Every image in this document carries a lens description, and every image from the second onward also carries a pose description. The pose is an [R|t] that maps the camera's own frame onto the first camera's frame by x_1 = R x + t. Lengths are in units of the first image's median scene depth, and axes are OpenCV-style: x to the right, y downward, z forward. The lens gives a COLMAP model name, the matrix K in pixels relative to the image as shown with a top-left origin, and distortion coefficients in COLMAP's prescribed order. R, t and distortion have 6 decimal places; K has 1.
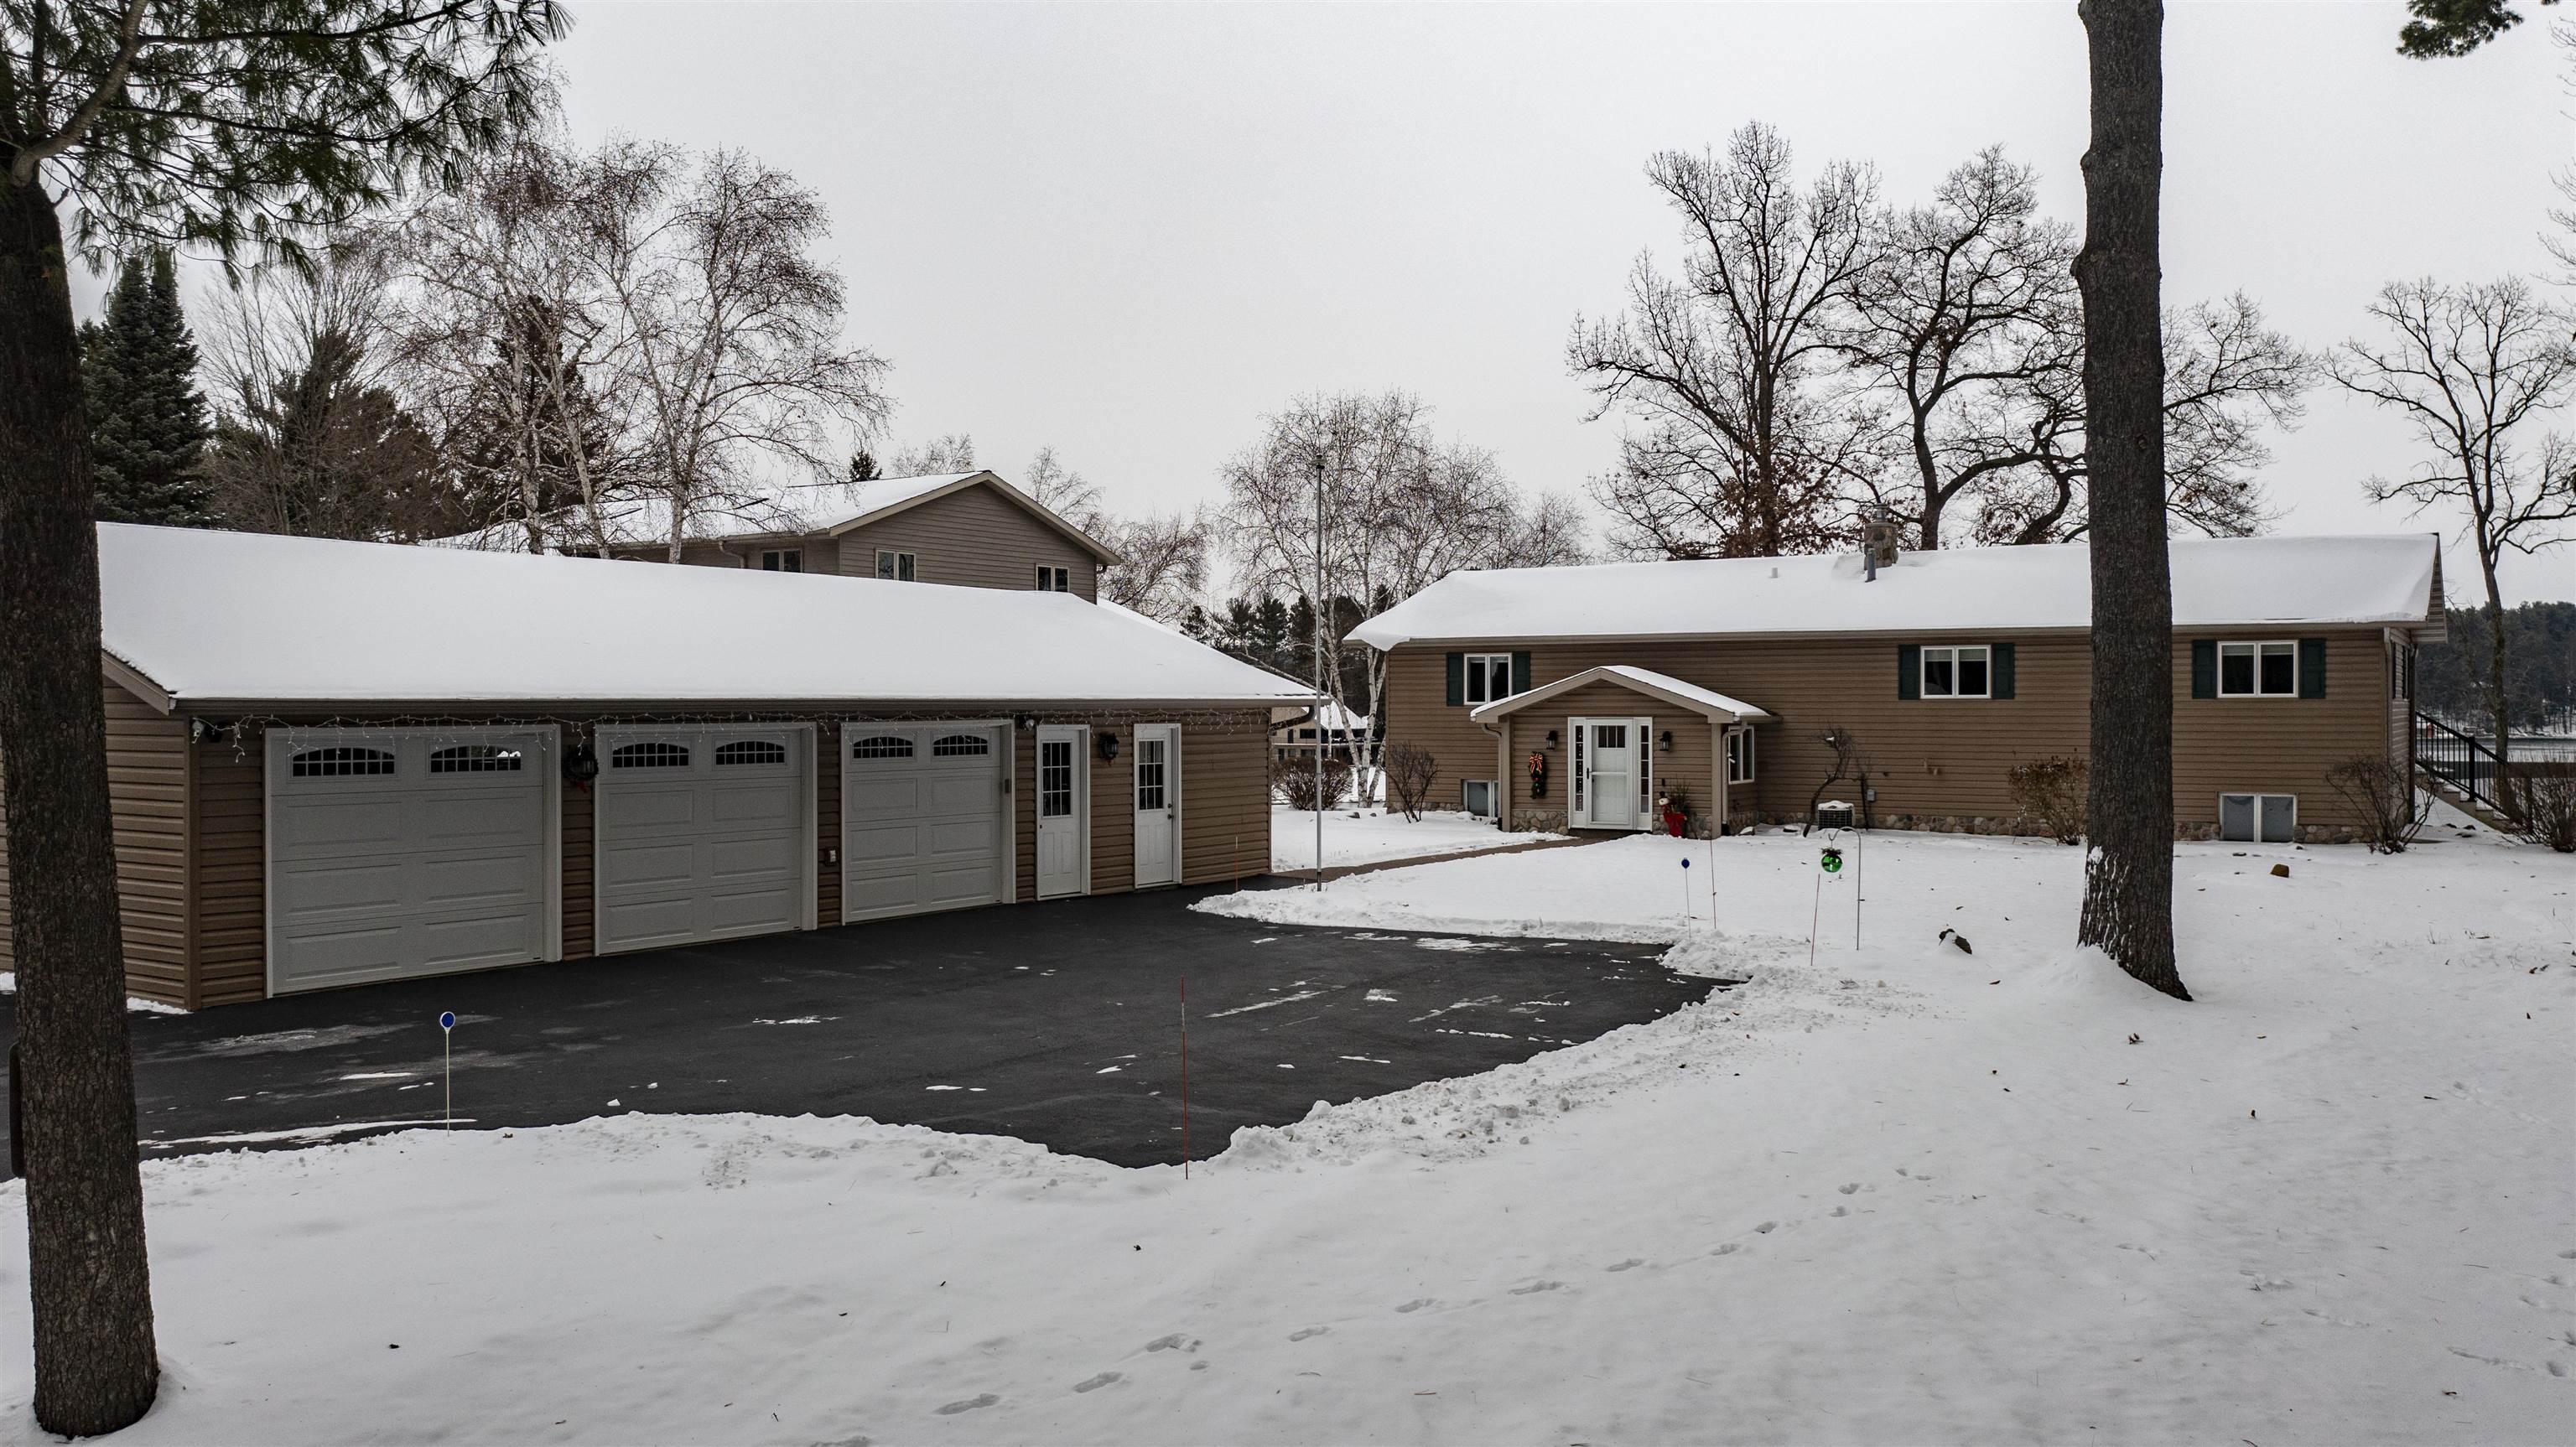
lens RADIAL K [[2072.0, 0, 1288.0], [0, 2072.0, 723.5], [0, 0, 1]] dist [-0.012578, -0.005893]
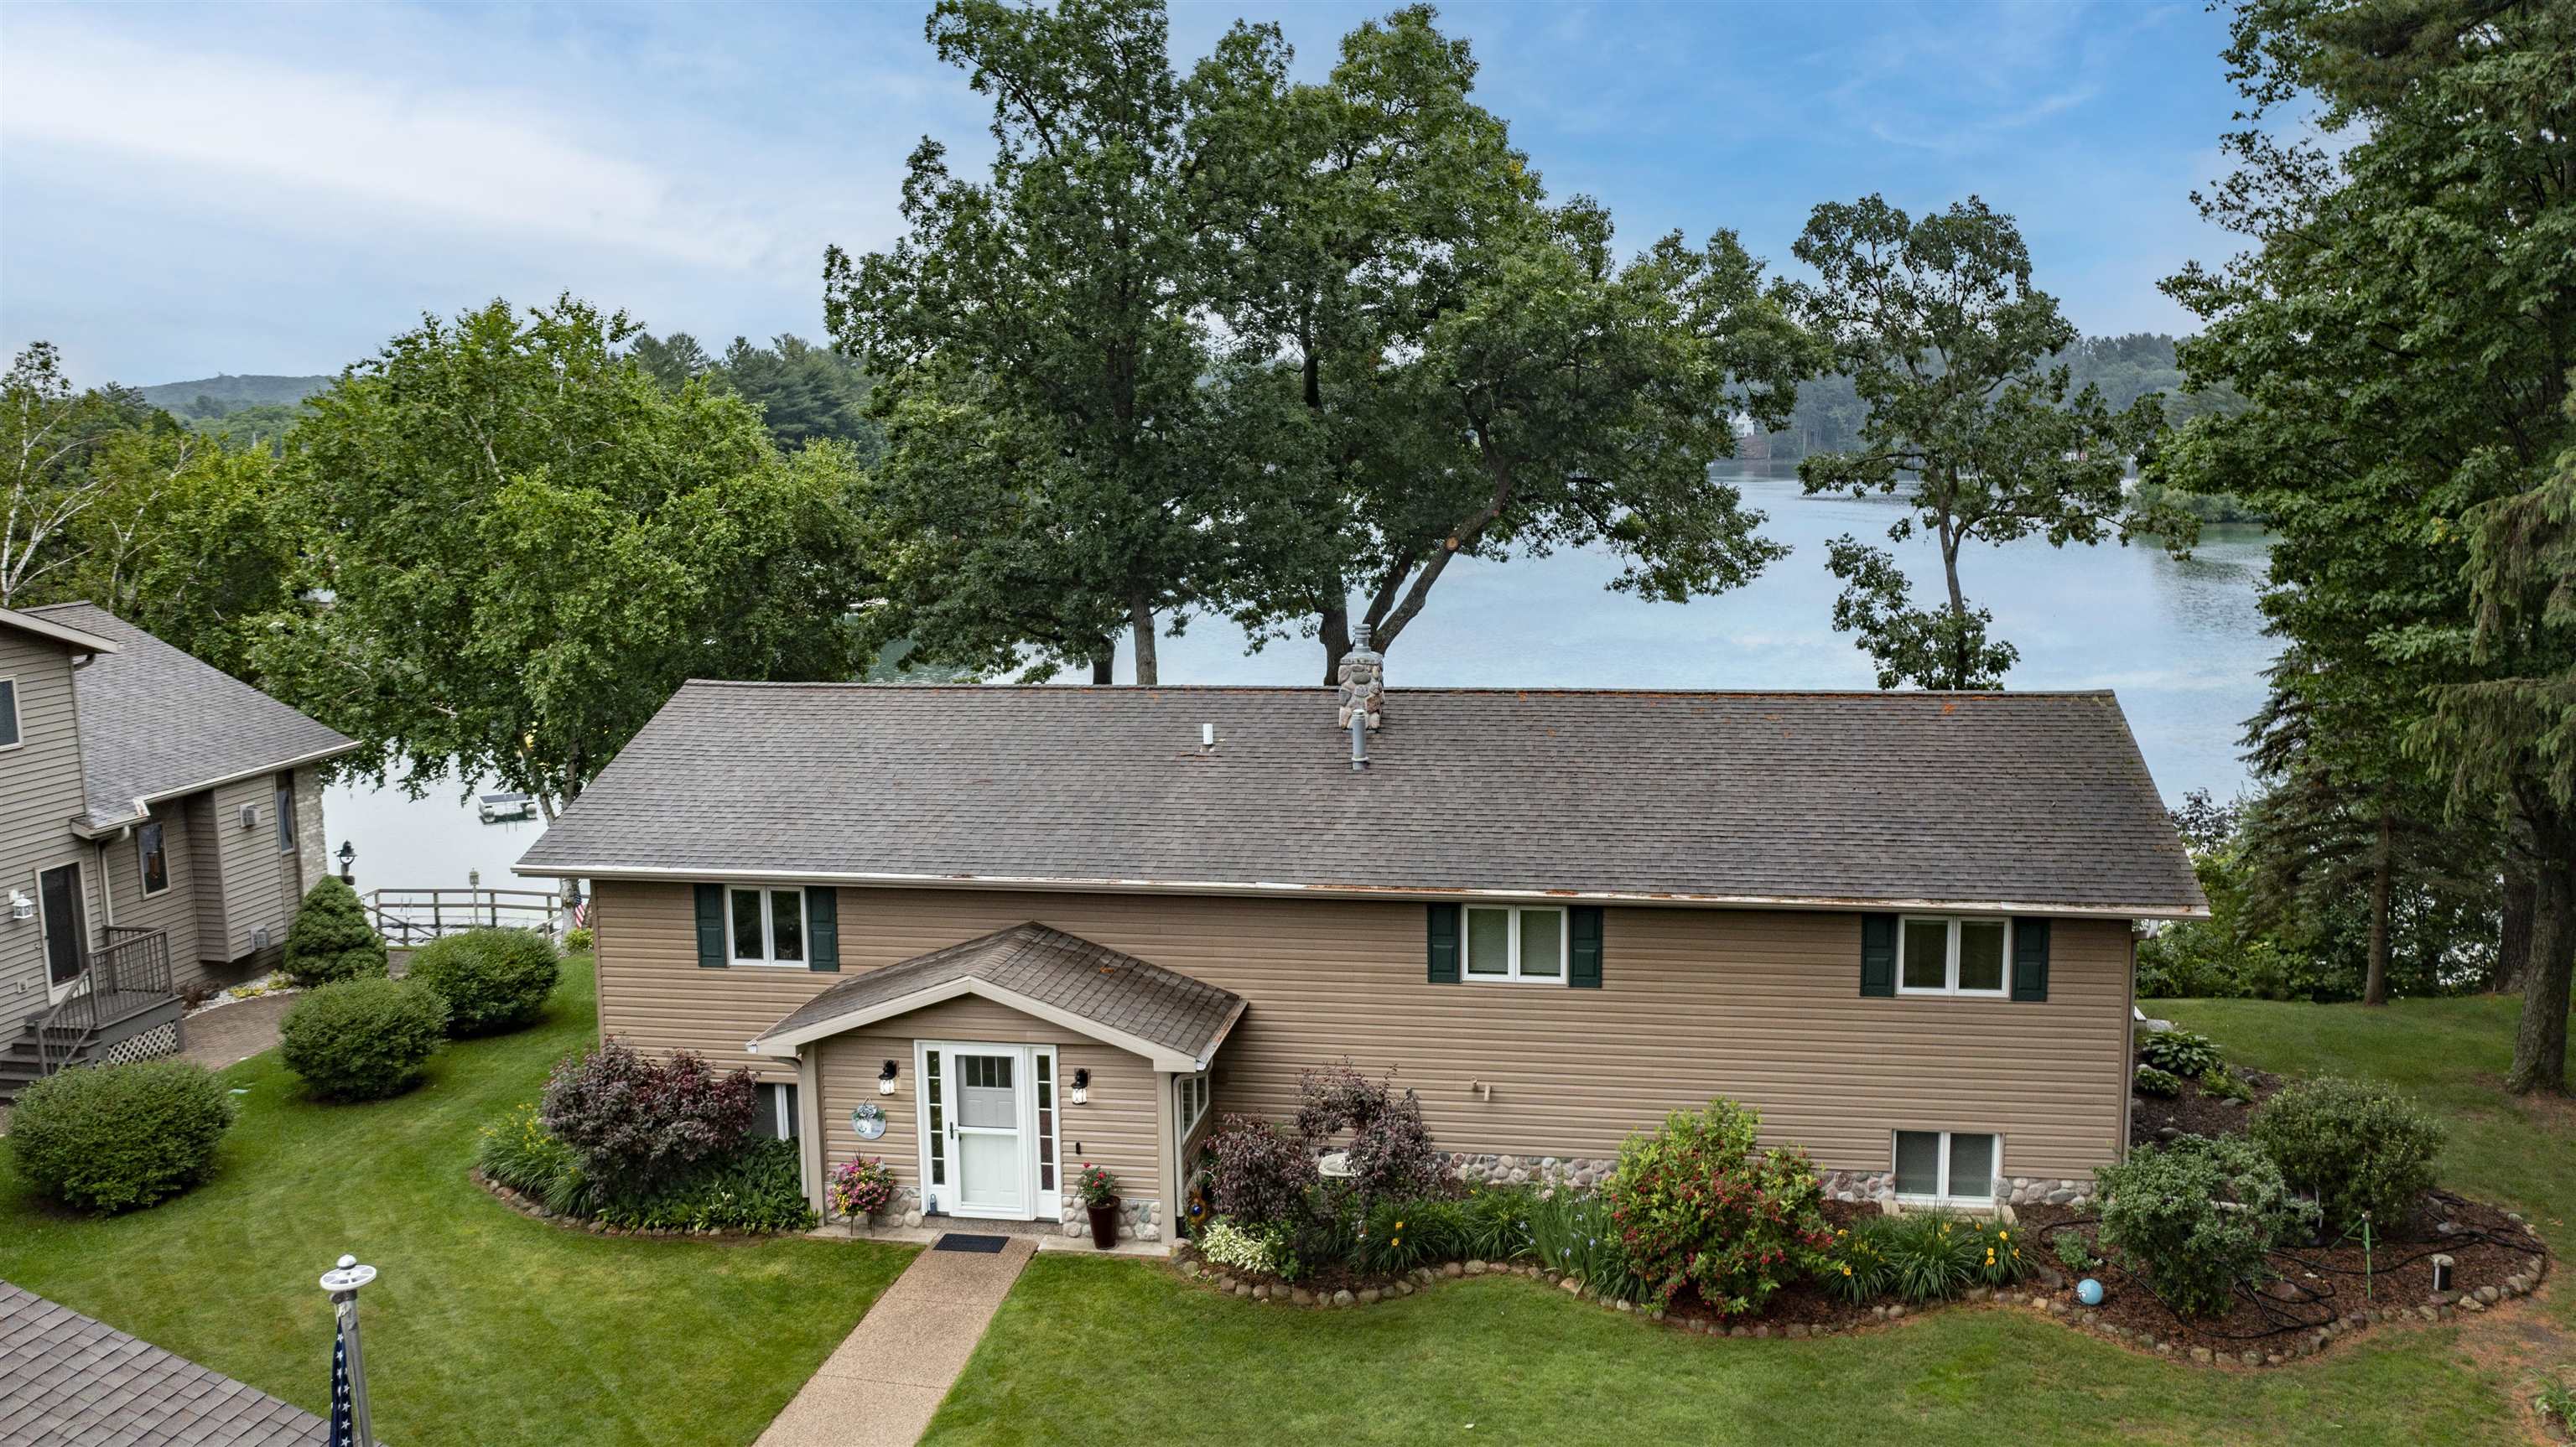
lens RADIAL K [[2072.0, 0, 1288.0], [0, 2072.0, 723.5], [0, 0, 1]] dist [-0.012578, -0.005893]
pose [[0.930812, -0.062972, 0.360033, 0.022590], [0.014275, 0.990558, 0.136349, -0.160486], [-0.365220, -0.121776, 0.922922, 0.377892]]
